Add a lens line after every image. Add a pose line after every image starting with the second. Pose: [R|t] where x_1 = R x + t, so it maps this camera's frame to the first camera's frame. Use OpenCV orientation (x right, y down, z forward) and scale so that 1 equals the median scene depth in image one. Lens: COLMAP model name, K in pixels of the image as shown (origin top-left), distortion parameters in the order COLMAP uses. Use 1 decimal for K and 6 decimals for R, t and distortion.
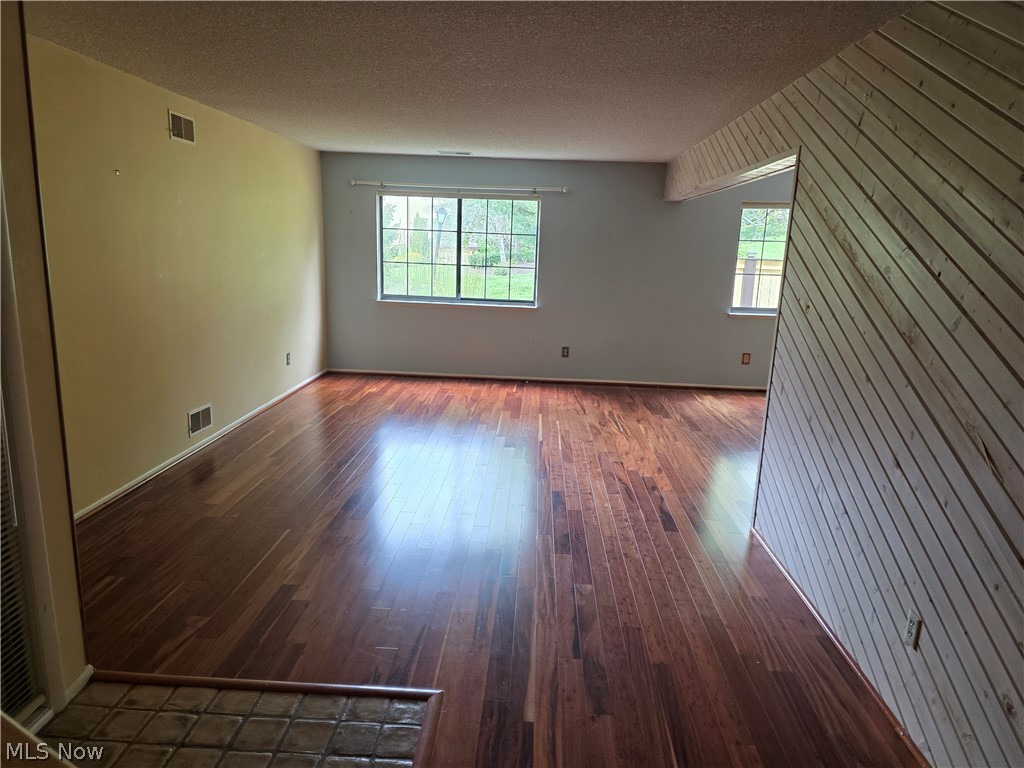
lens RADIAL K [[692.9, 0, 509.0], [0, 692.9, 386.5], [0, 0, 1]] dist [0.080281, -0.071496]
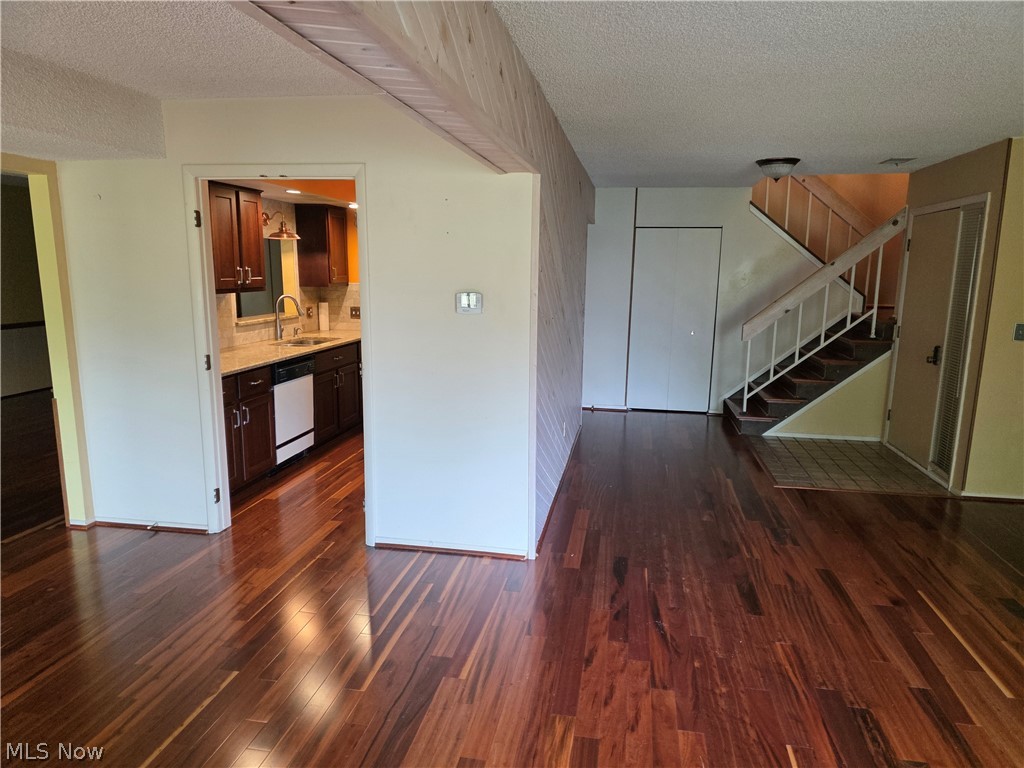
lens RADIAL K [[692.9, 0, 507.0], [0, 692.9, 388.3], [0, 0, 1]] dist [0.080281, -0.071496]
pose [[-0.989912, -0.064225, 0.126290, 0.236804], [-0.011875, 0.925830, 0.377752, -0.325975], [-0.141184, 0.372442, -0.917253, 1.533499]]
